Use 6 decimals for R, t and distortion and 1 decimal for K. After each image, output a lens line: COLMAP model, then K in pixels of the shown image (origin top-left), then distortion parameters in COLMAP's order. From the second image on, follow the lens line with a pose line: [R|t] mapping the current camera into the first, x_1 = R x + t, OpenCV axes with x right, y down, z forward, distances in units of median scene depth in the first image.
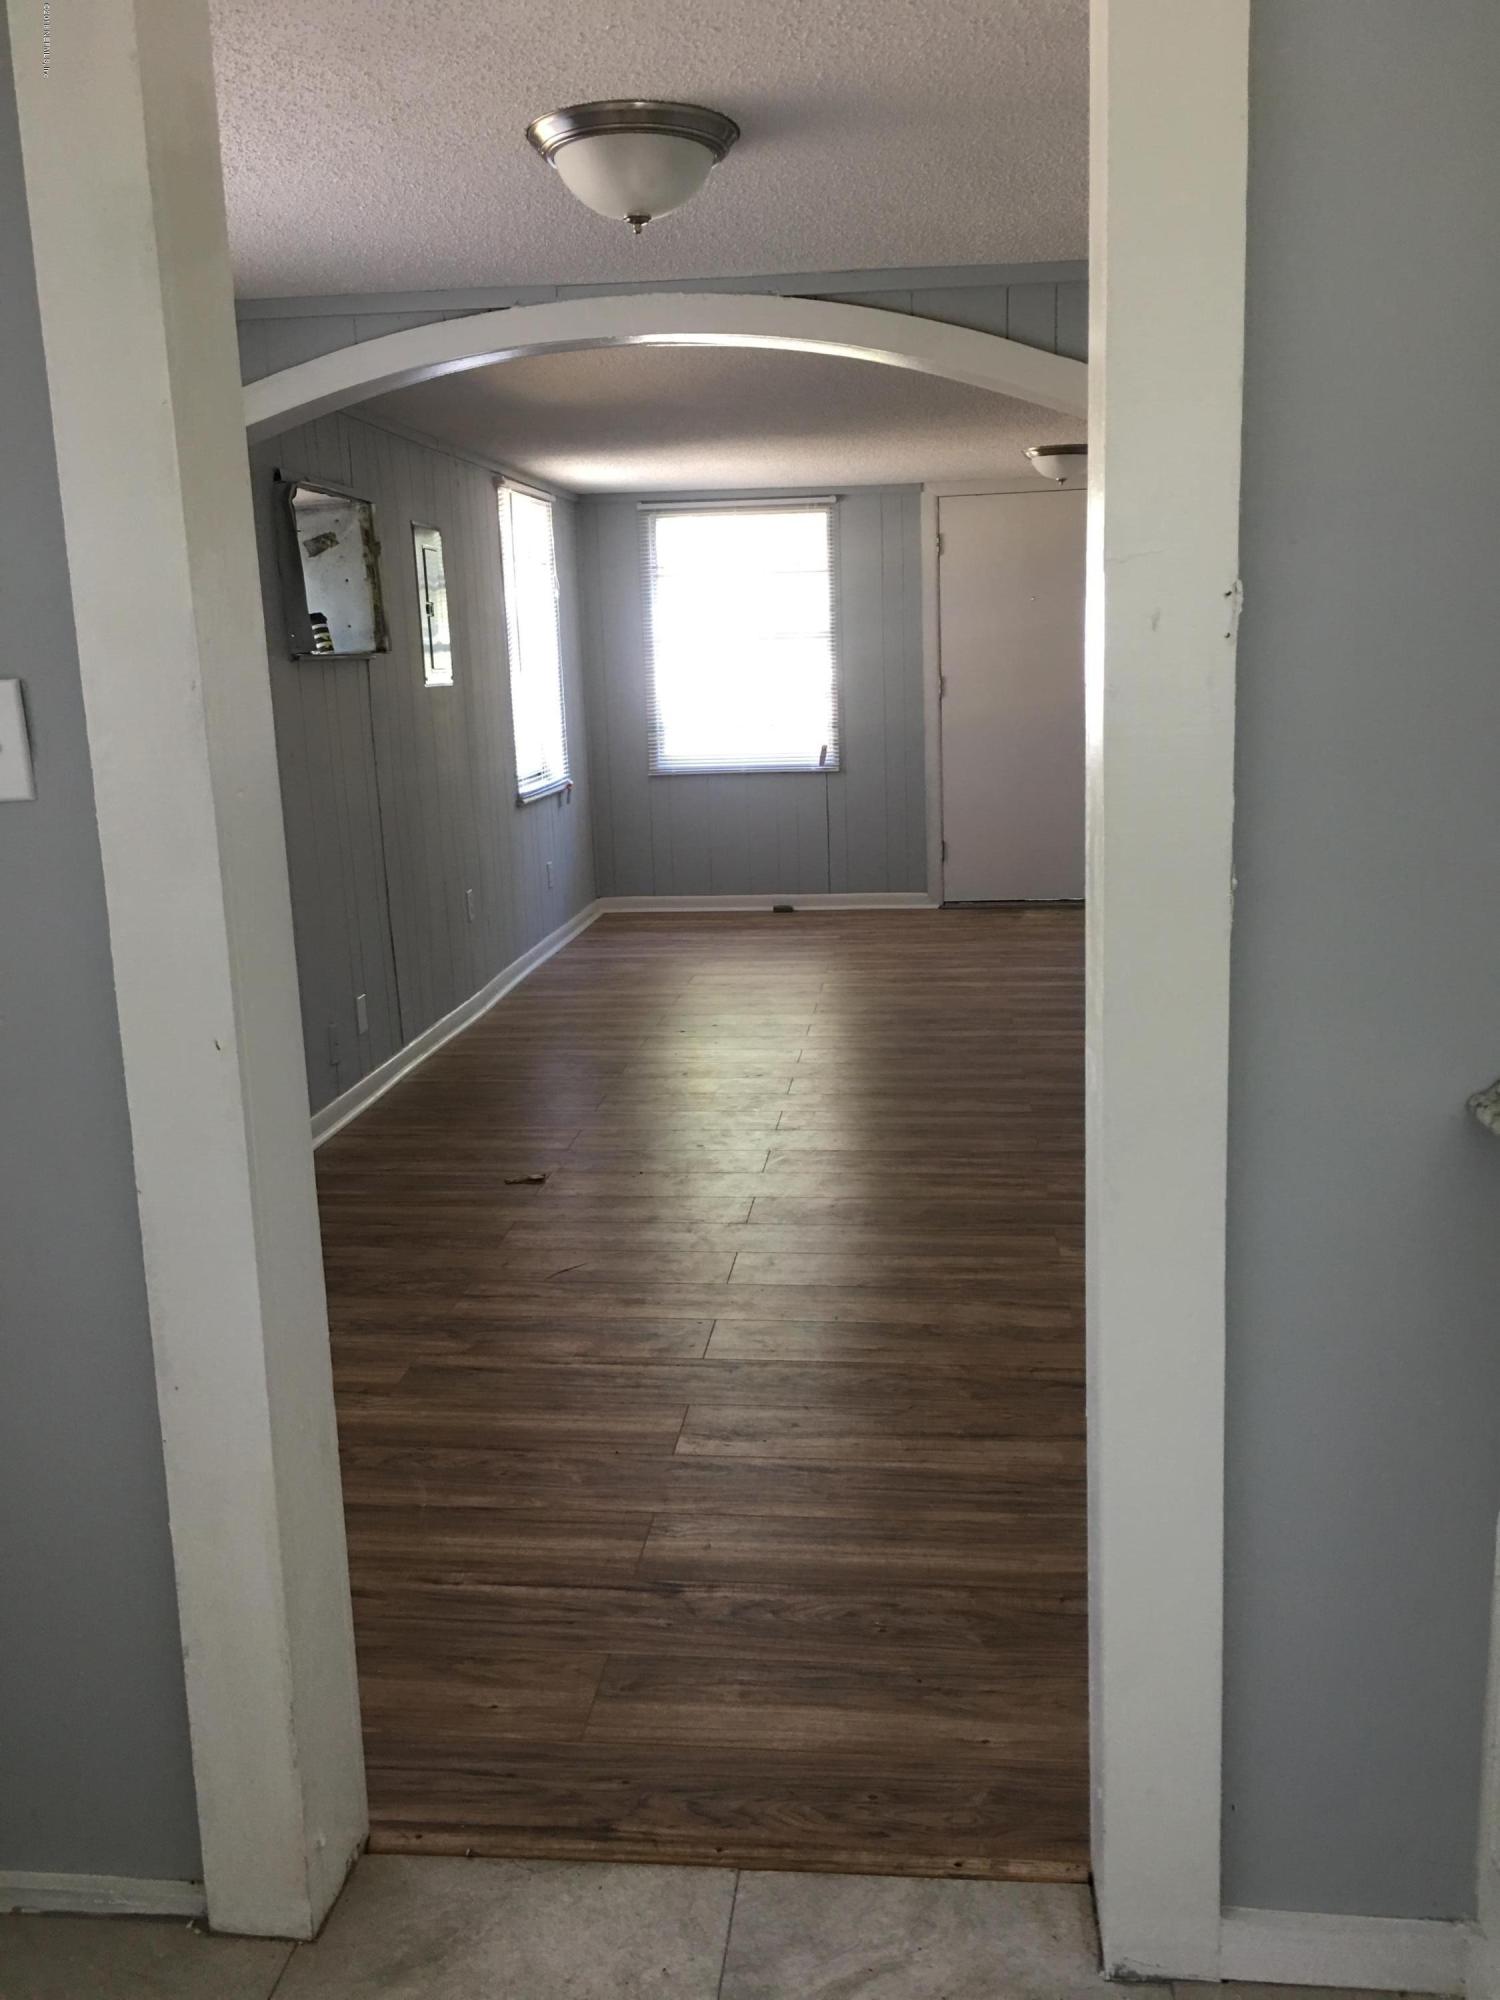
lens RADIAL K [[1723.2, 0, 748.8], [0, 1723.2, 986.3], [0, 0, 1]] dist [0.063427, -0.068537]
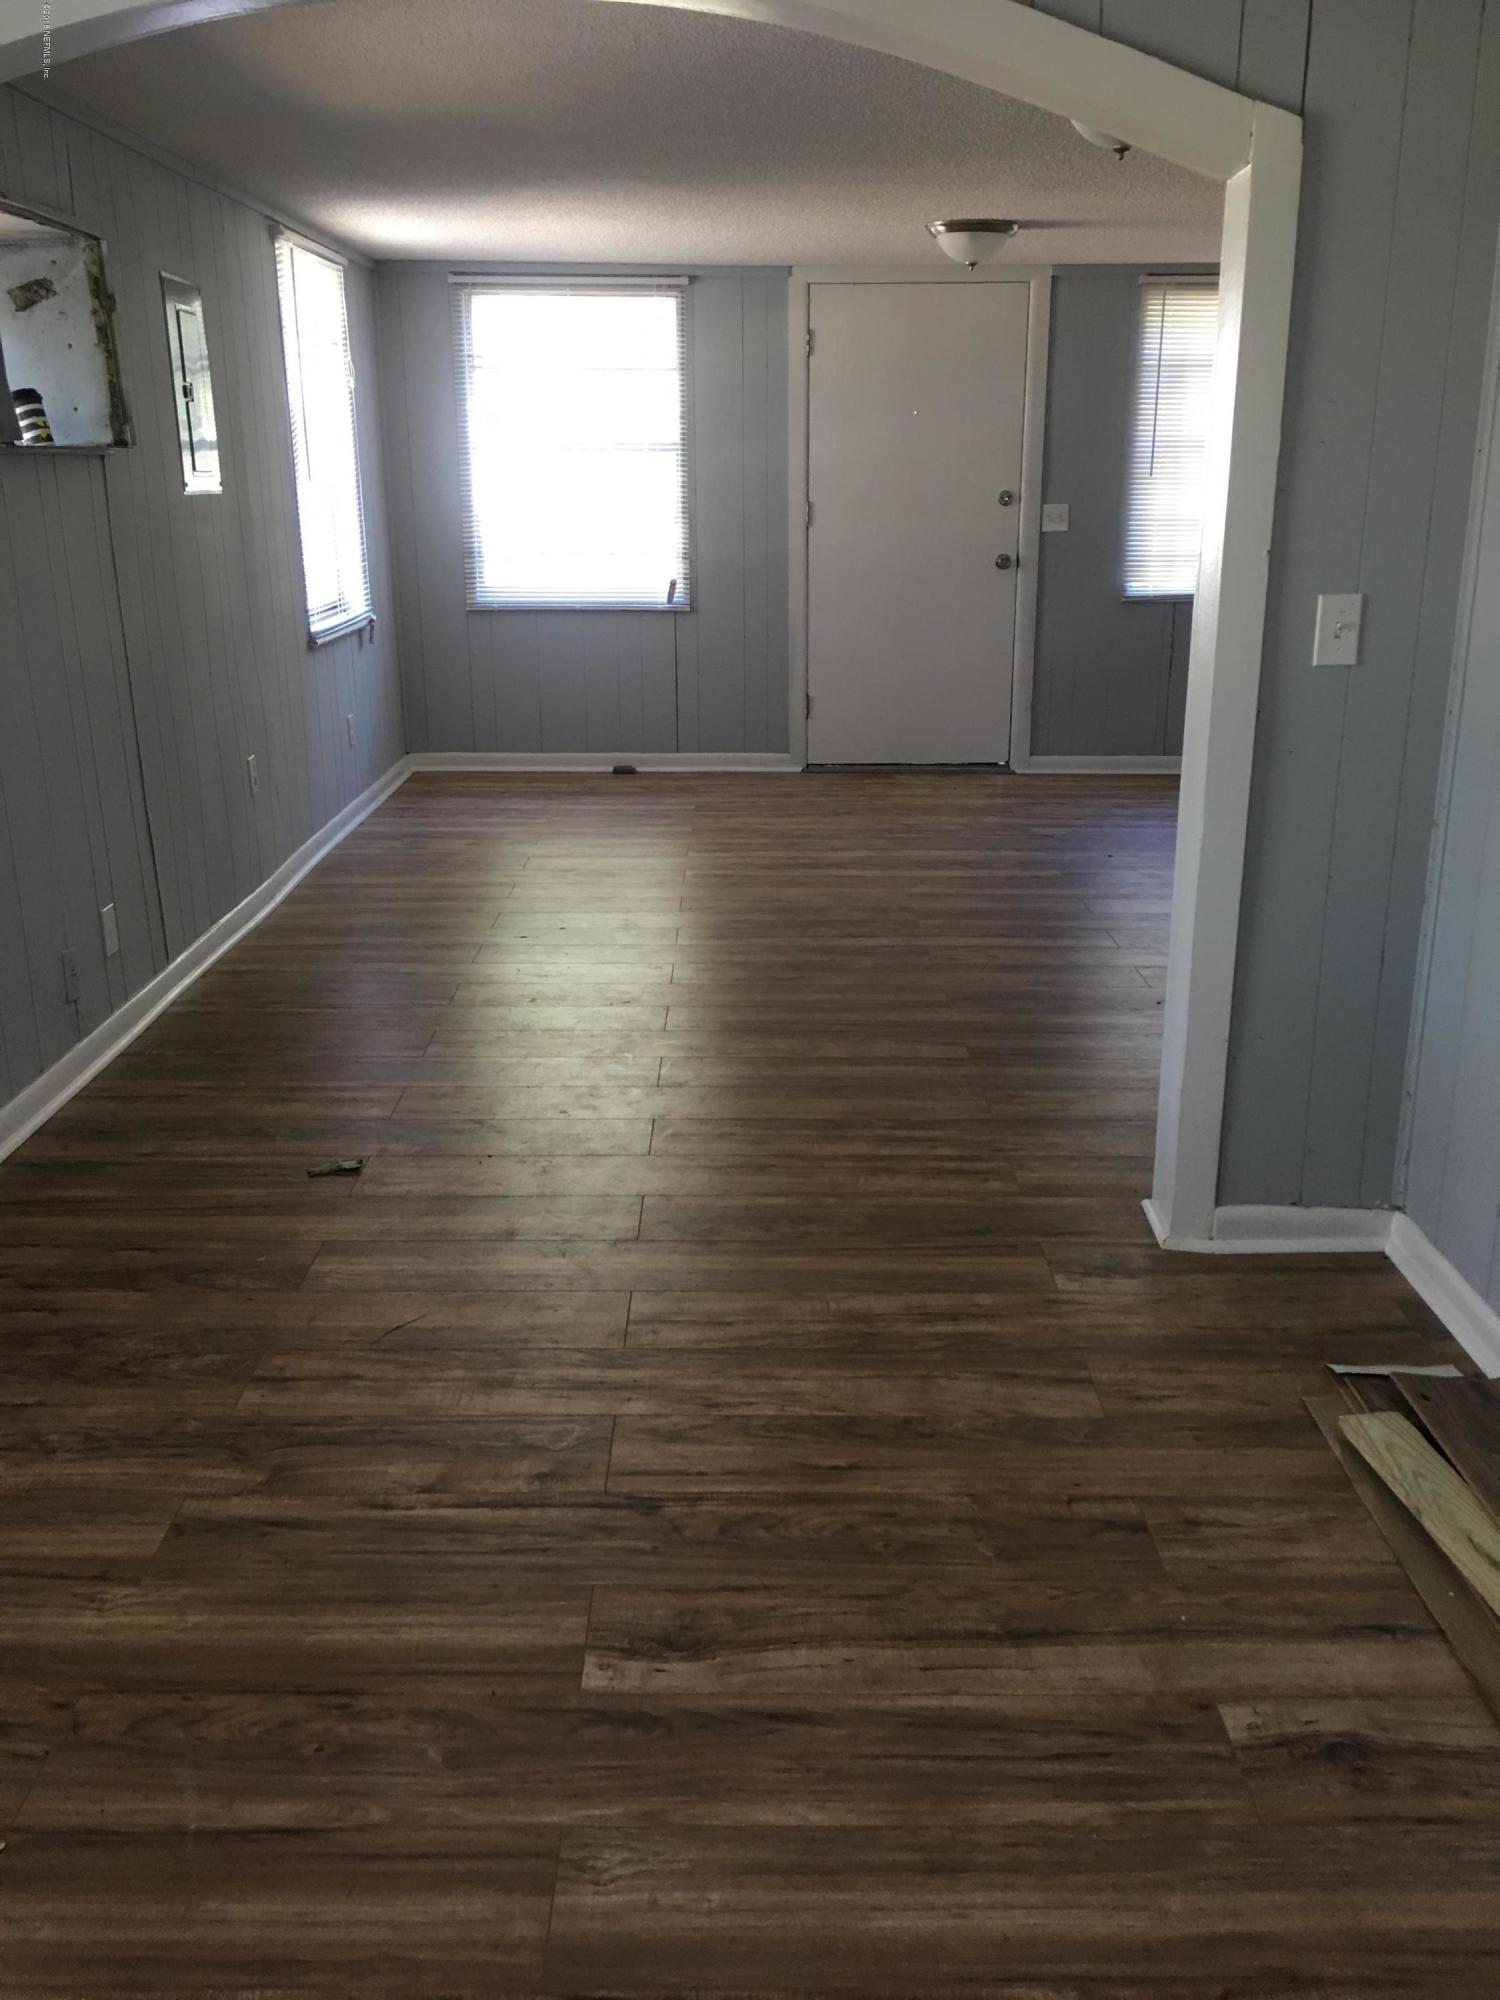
lens RADIAL K [[1723.2, 0, 763.8], [0, 1723.2, 989.6], [0, 0, 1]] dist [0.063427, -0.068537]
pose [[0.992386, -0.004963, 0.123063, -0.034414], [-0.007422, 0.994962, 0.099976, -0.041963], [-0.122939, -0.100128, 0.987350, 0.226808]]
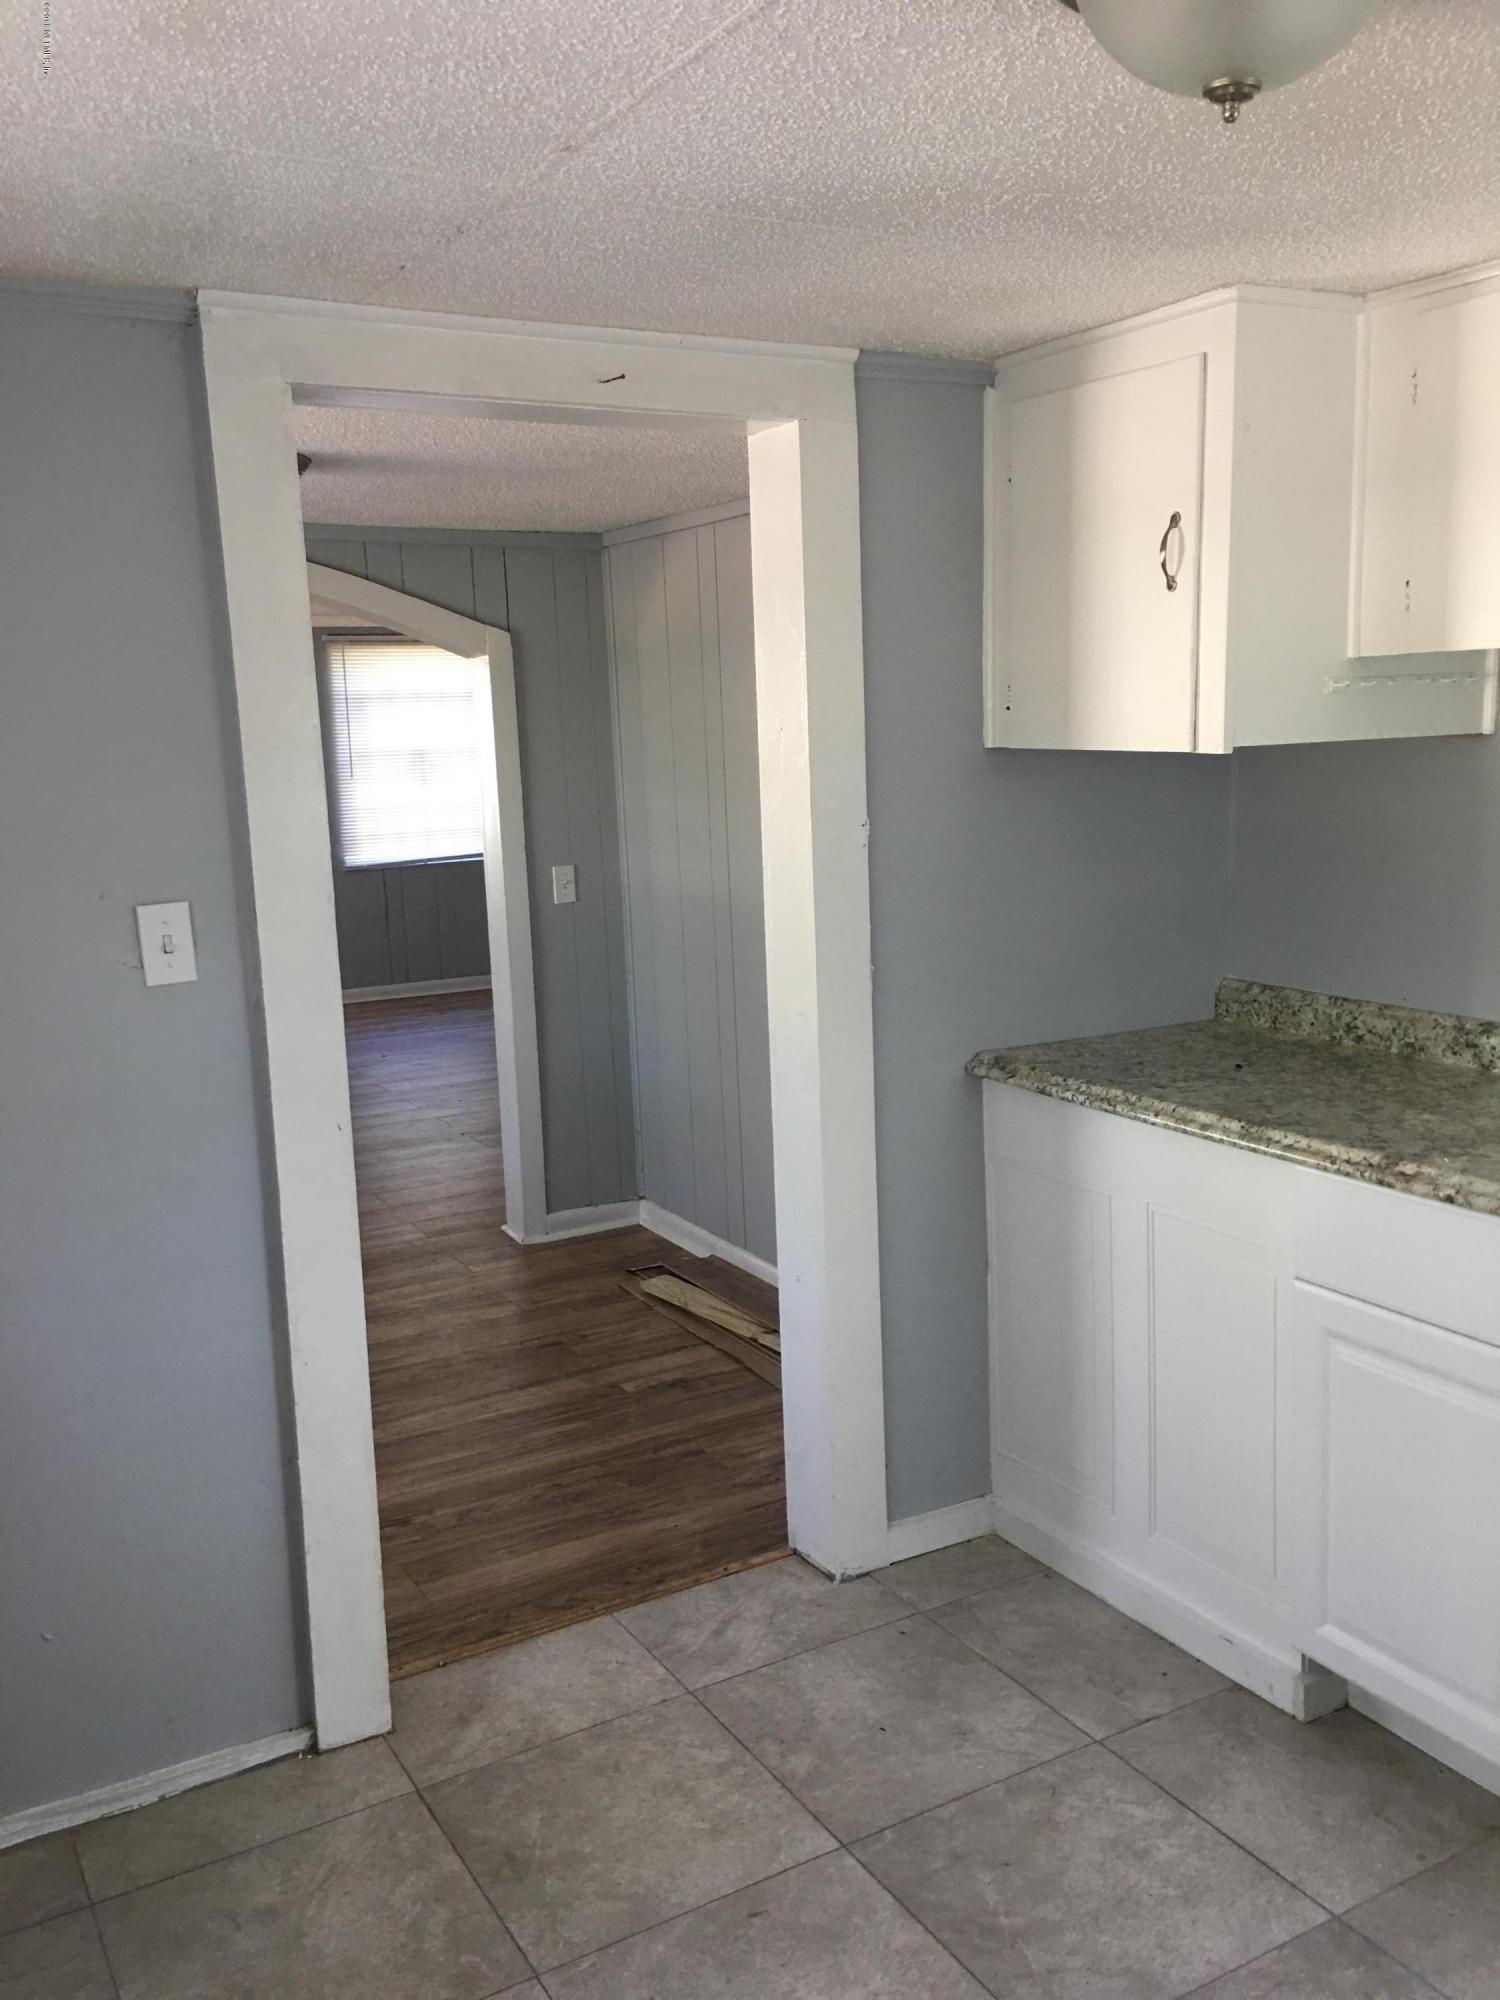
lens RADIAL K [[1723.2, 0, 754.5], [0, 1723.2, 1010.9], [0, 0, 1]] dist [0.063427, -0.068537]
pose [[0.815362, -0.098081, 0.570583, -0.304950], [0.121951, 0.992529, -0.003655, -0.006937], [-0.565962, 0.072563, 0.821231, -0.168626]]
